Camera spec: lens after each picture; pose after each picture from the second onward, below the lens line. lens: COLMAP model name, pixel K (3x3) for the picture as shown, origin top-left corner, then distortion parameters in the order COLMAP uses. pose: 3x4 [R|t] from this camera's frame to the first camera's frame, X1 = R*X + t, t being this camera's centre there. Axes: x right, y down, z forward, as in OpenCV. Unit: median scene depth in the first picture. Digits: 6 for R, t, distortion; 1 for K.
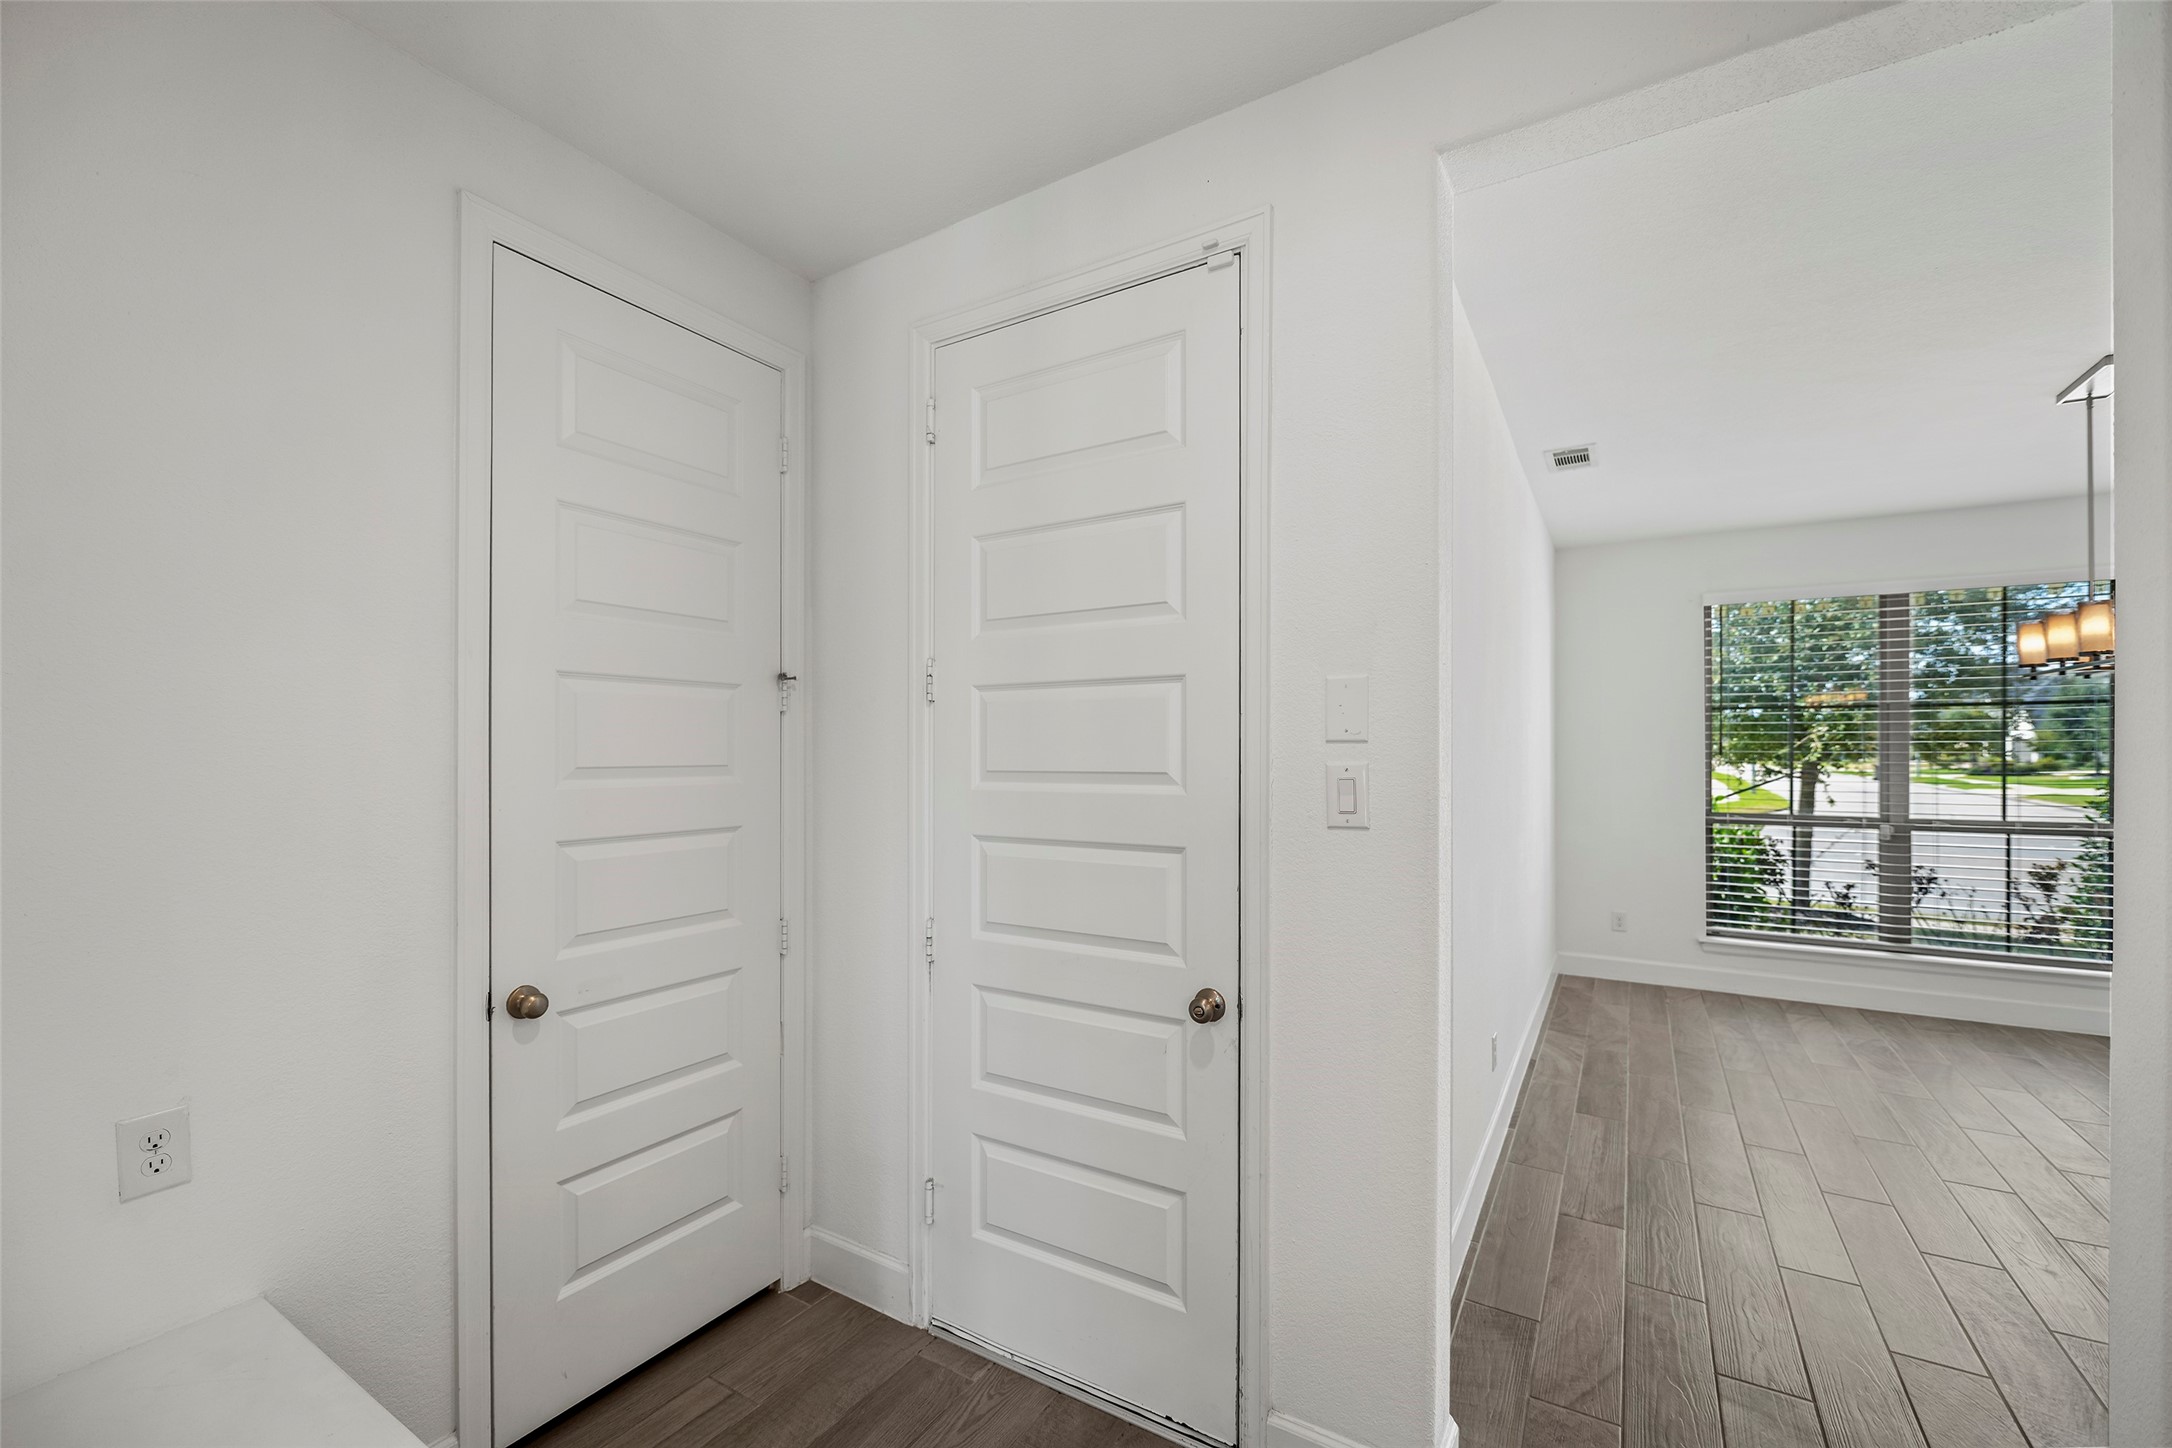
lens RADIAL K [[882.2, 0, 1088.0], [0, 882.2, 741.6], [0, 0, 1]] dist [-0.004572, -0.000522]
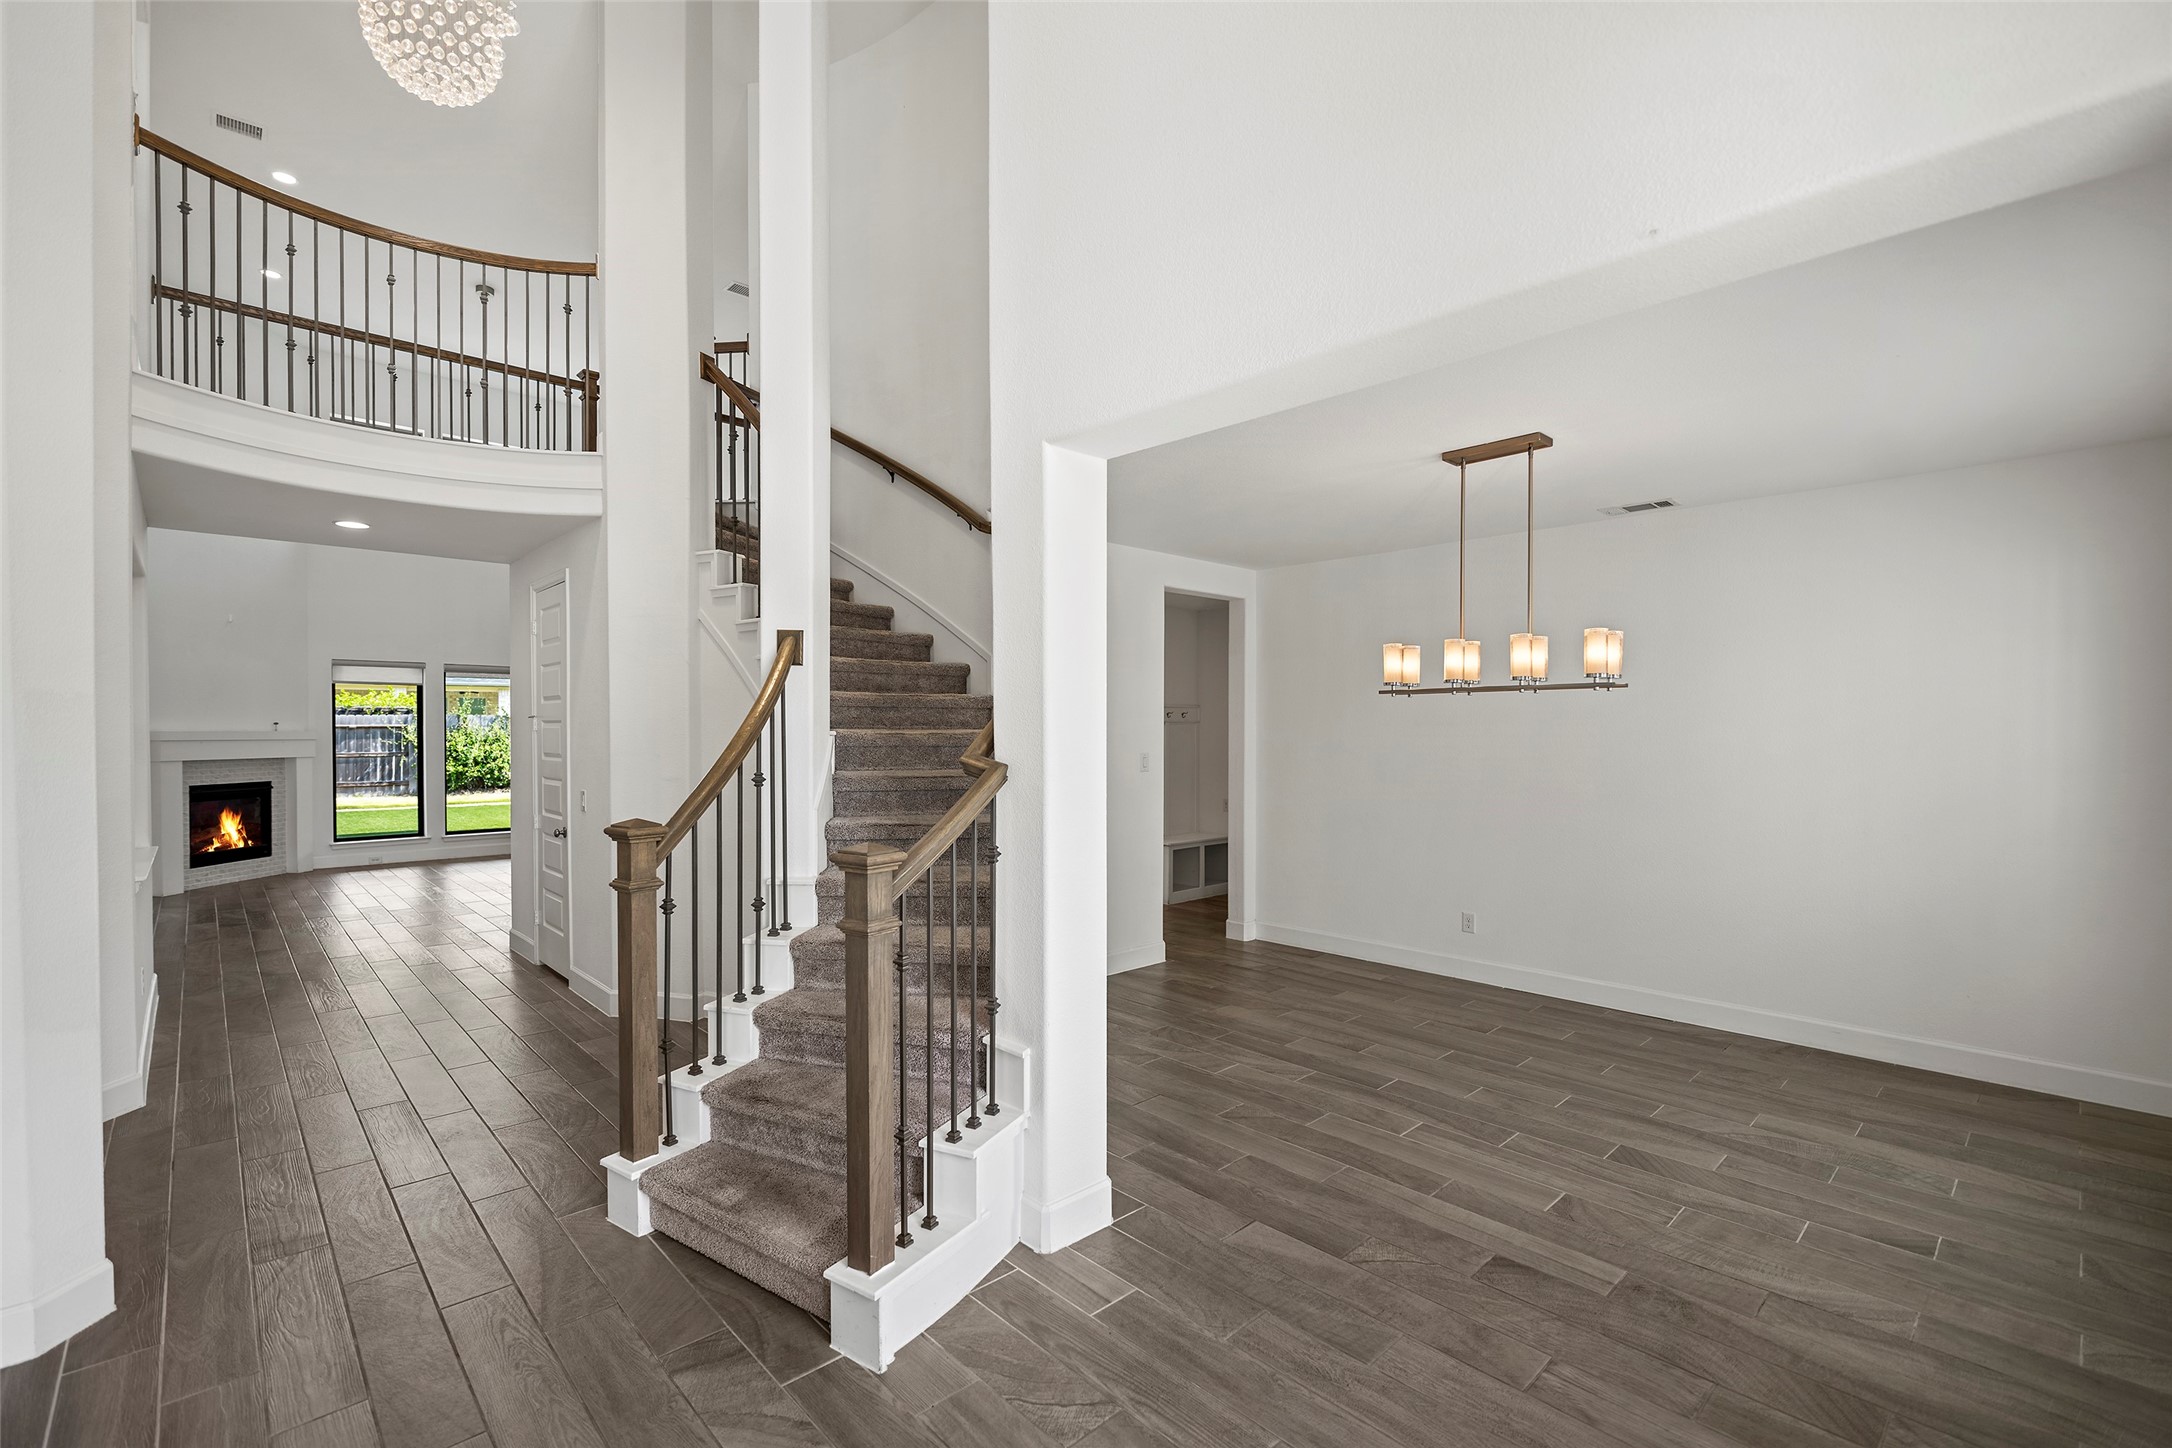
lens RADIAL K [[982.4, 0, 1081.9], [0, 982.4, 735.2], [0, 0, 1]] dist [-0.002261, -0.001752]
pose [[-0.273481, 0.000454, -0.961877, 1.791471], [0.002949, 0.999996, -0.000366, -0.008665], [0.961873, -0.002937, -0.273481, 0.572913]]
